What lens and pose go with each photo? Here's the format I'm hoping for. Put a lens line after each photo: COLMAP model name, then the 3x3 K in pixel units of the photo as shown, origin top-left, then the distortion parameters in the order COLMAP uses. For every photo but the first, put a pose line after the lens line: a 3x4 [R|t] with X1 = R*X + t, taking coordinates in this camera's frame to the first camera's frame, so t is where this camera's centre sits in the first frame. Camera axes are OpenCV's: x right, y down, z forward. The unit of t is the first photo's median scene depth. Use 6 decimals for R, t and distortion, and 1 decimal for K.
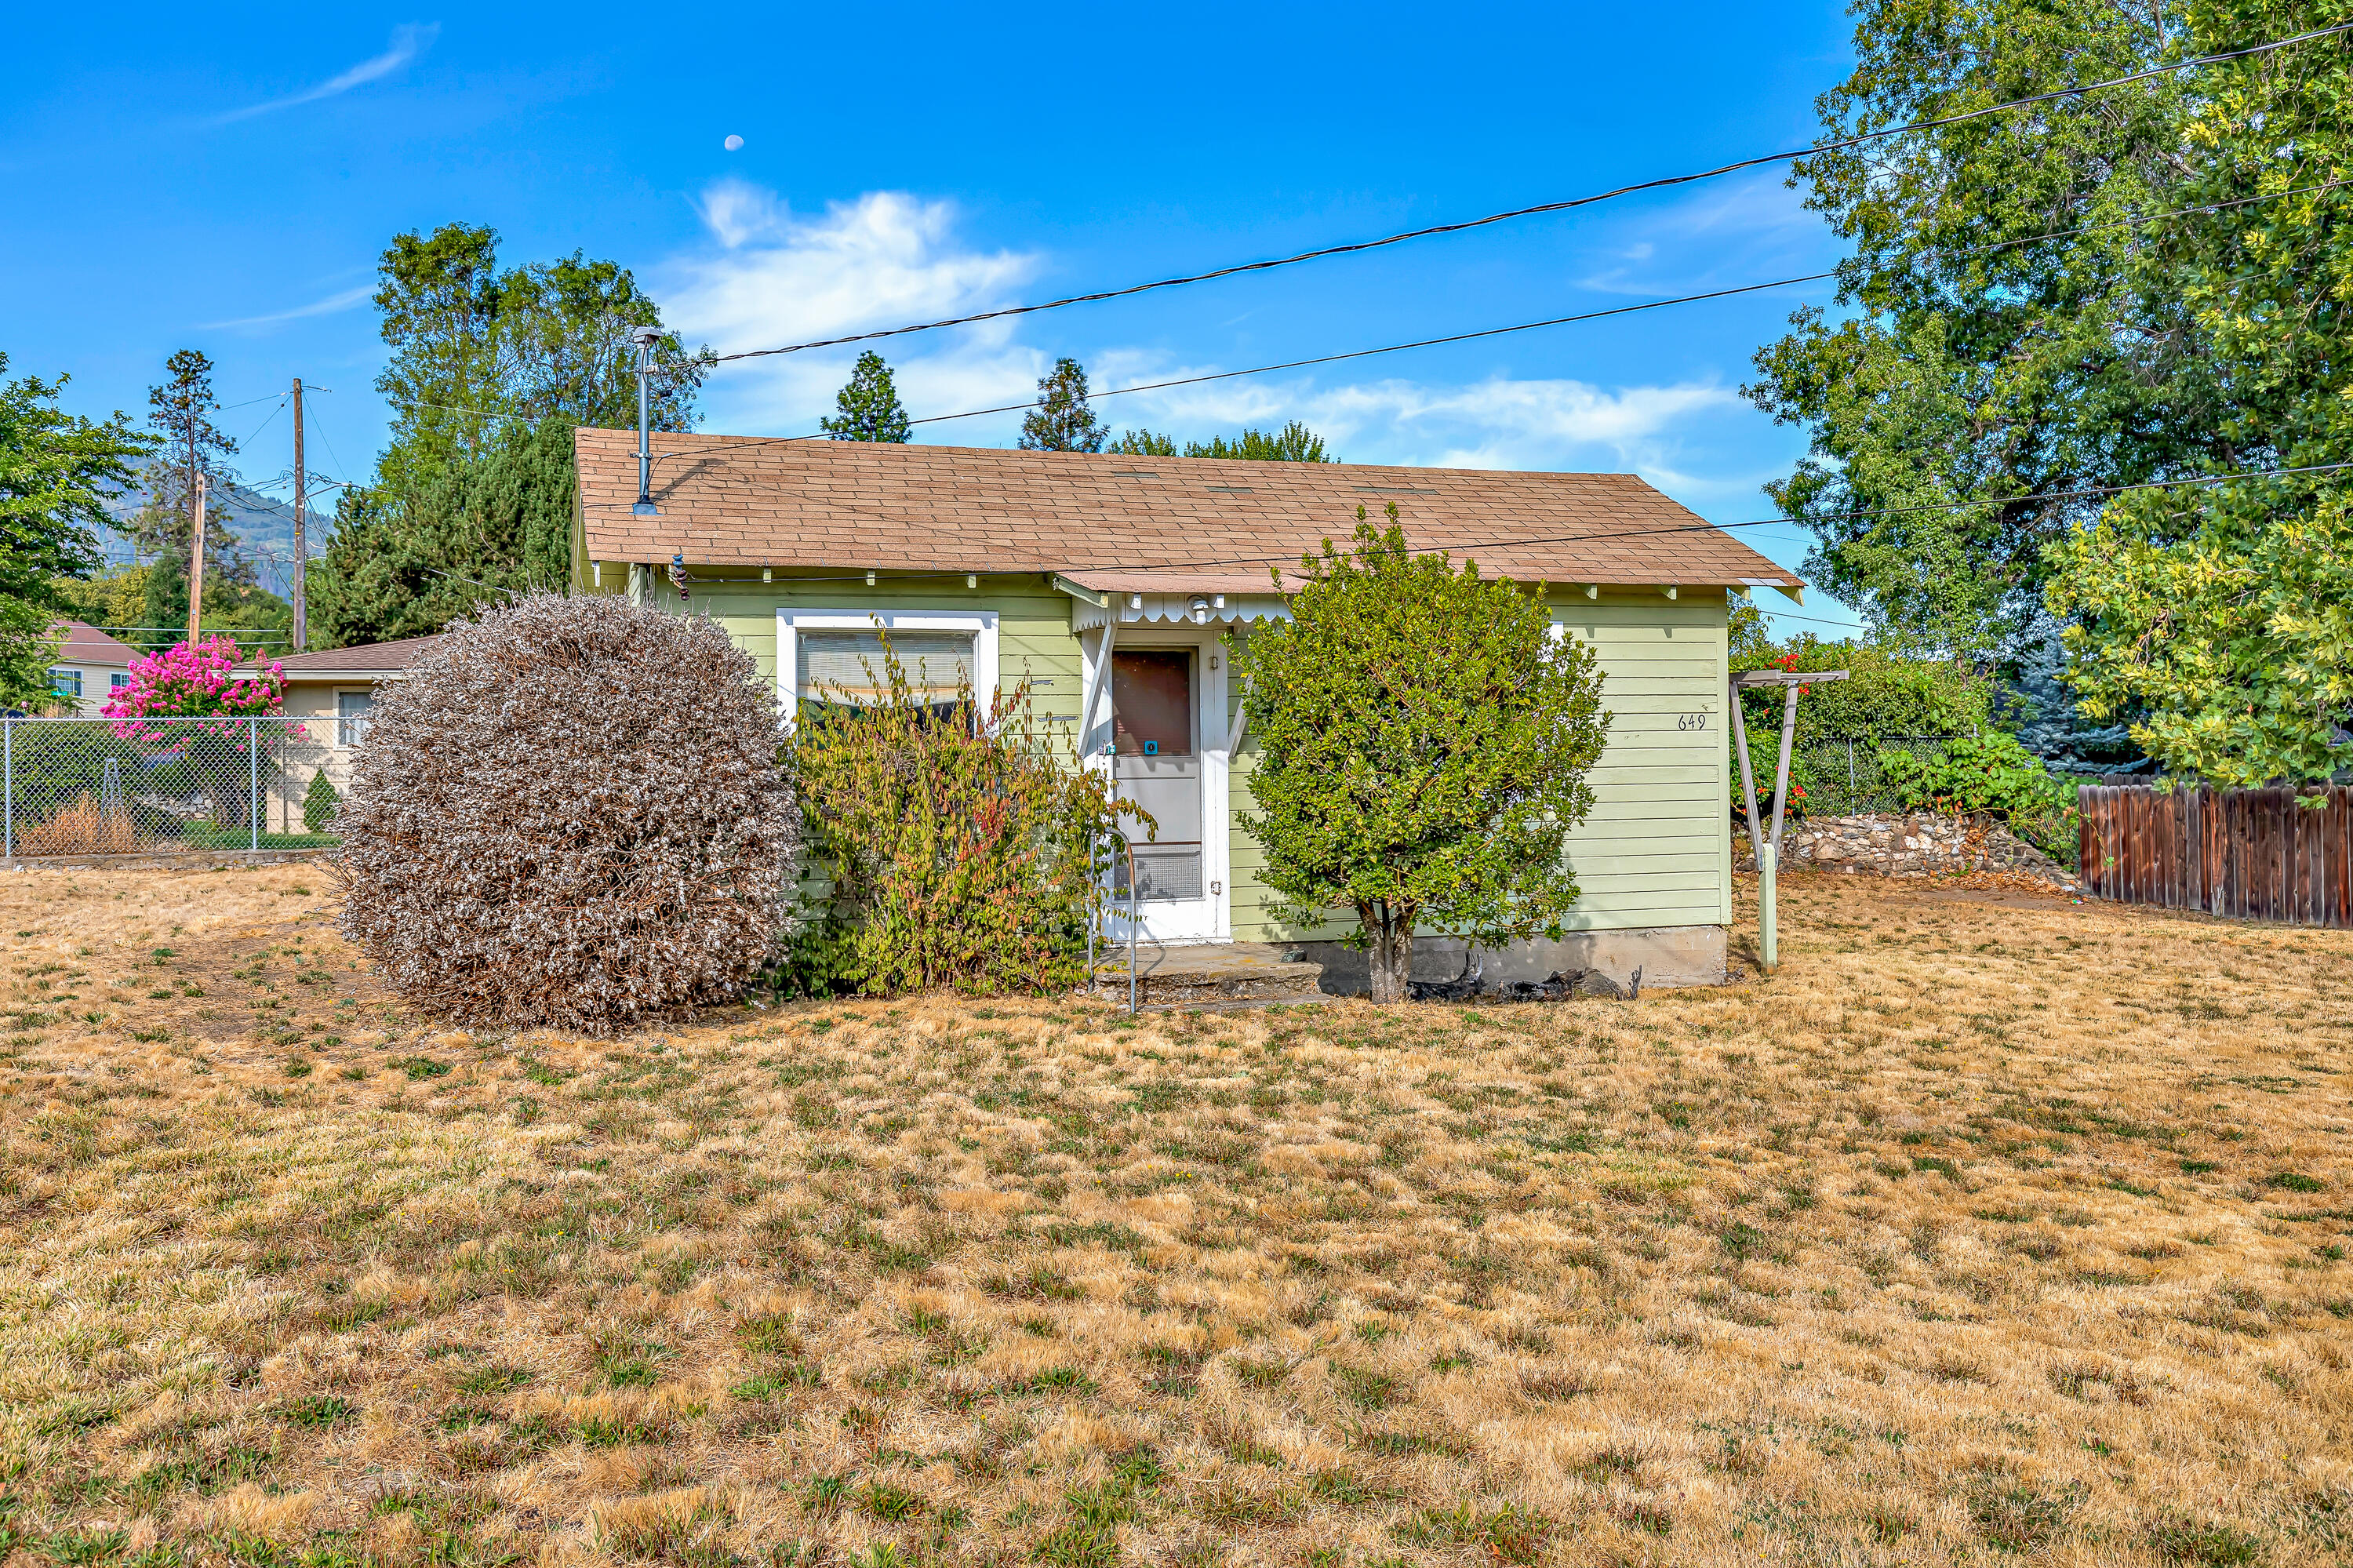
lens RADIAL K [[1950.4, 0, 1174.4], [0, 1950.4, 771.3], [0, 0, 1]] dist [-0.006951, 0.000842]
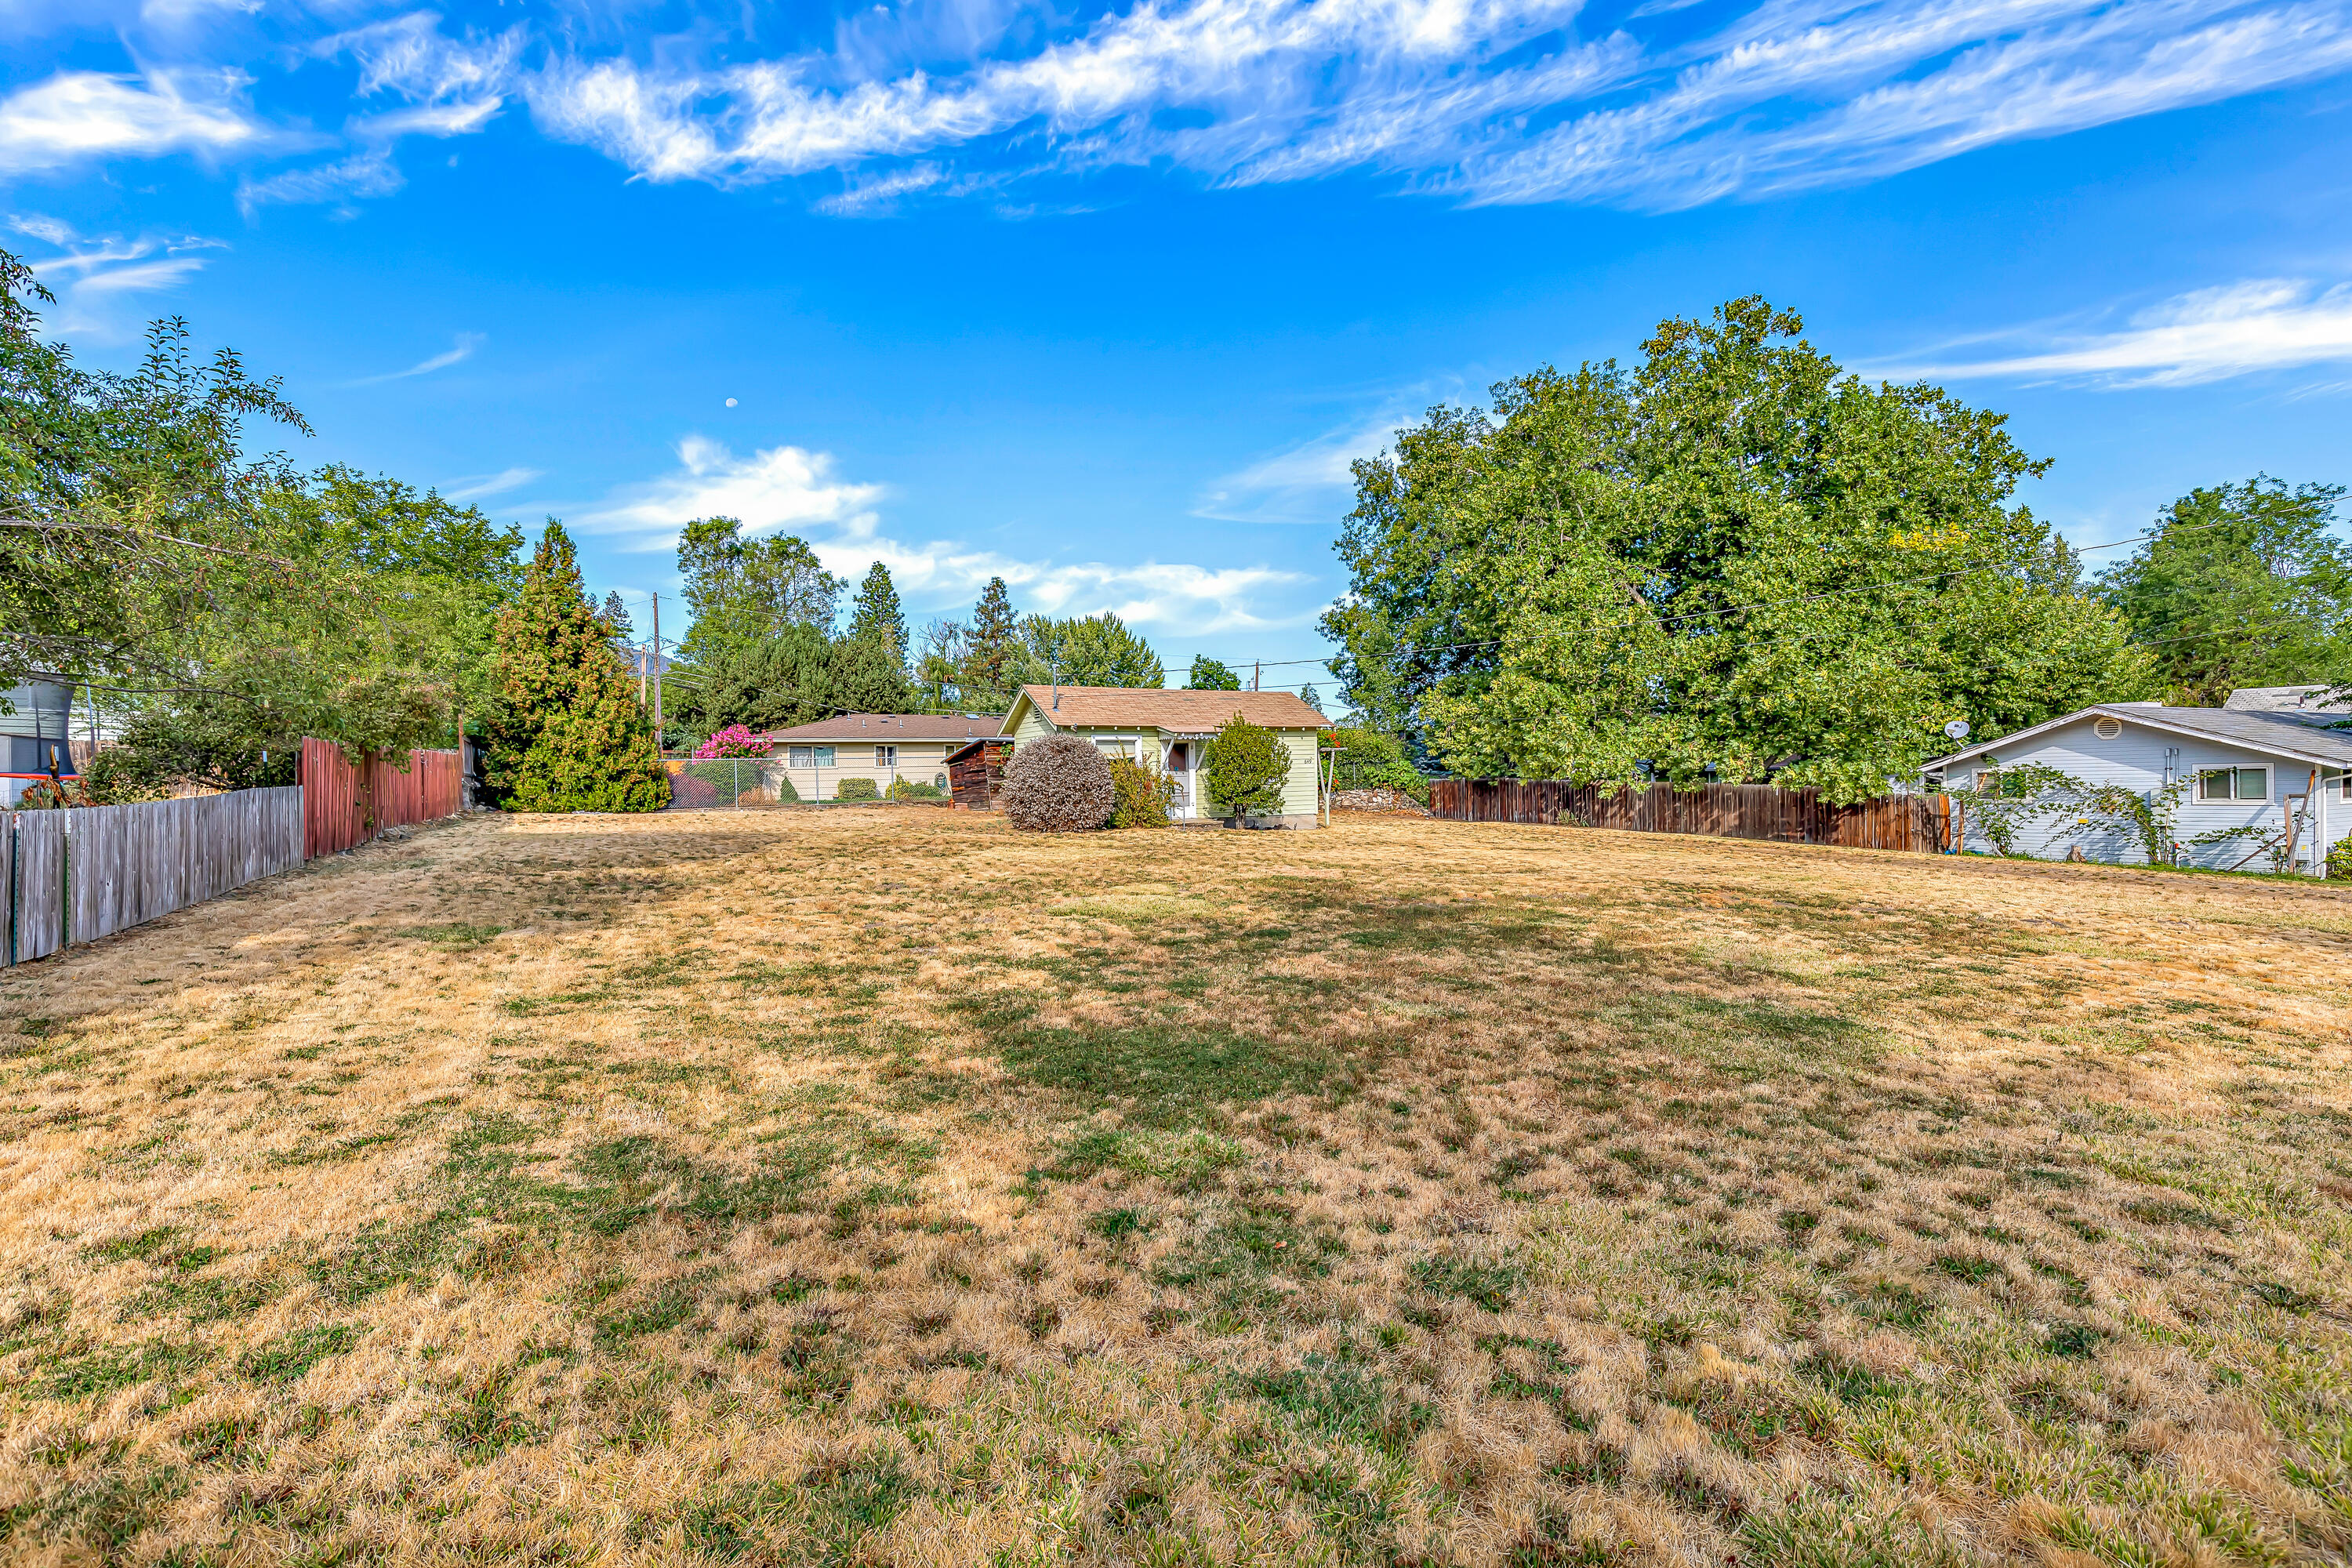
lens RADIAL K [[1072.6, 0, 1176.0], [0, 1072.6, 794.3], [0, 0, 1]] dist [-0.001974, -0.001058]
pose [[0.987488, -0.008002, 0.157488, -0.159783], [0.005389, 0.999841, 0.017009, 0.001104], [-0.157599, -0.015948, 0.987374, -0.514770]]
